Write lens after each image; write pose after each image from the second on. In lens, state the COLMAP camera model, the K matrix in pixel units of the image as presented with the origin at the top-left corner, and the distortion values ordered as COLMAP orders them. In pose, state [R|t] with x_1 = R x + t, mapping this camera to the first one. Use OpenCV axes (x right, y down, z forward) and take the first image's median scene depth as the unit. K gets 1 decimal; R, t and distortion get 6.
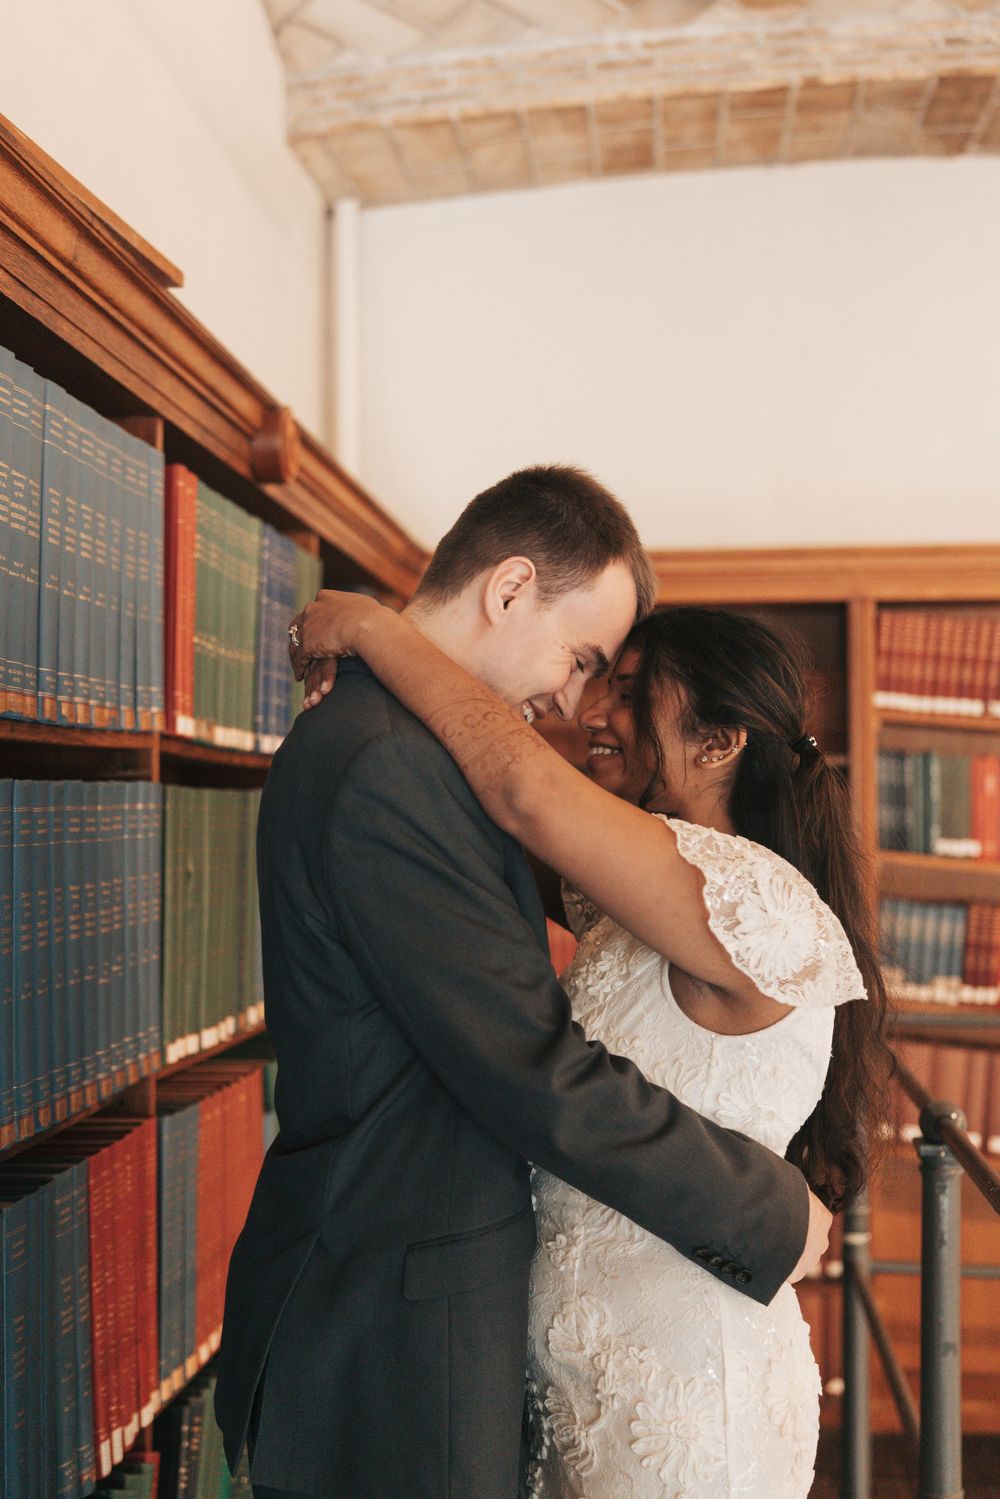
lens RADIAL K [[1750.1, 0, 499.5], [0, 1750.1, 705.3], [0, 0, 1]] dist [0.023542, -0.002923]
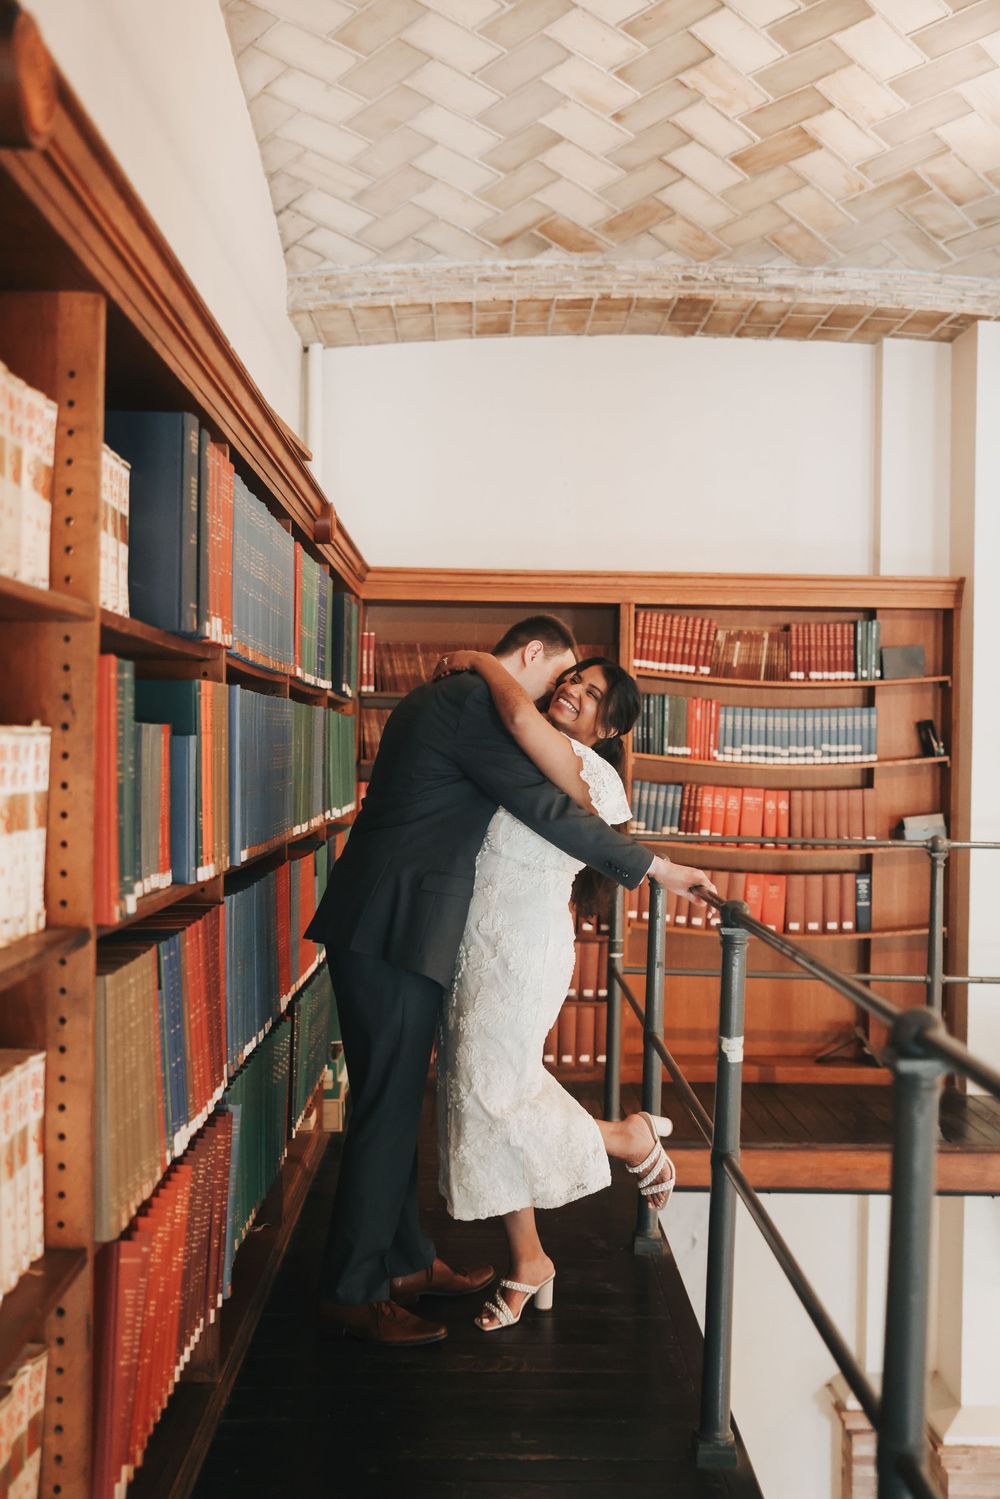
lens RADIAL K [[1469.2, 0, 500.0], [0, 1469.2, 749.5], [0, 0, 1]] dist [-0.007204, -0.000346]
pose [[0.992361, 0.012153, 0.122772, -0.089828], [-0.019745, 0.997954, 0.060812, -0.003760], [-0.121782, -0.062772, 0.990570, -0.408206]]
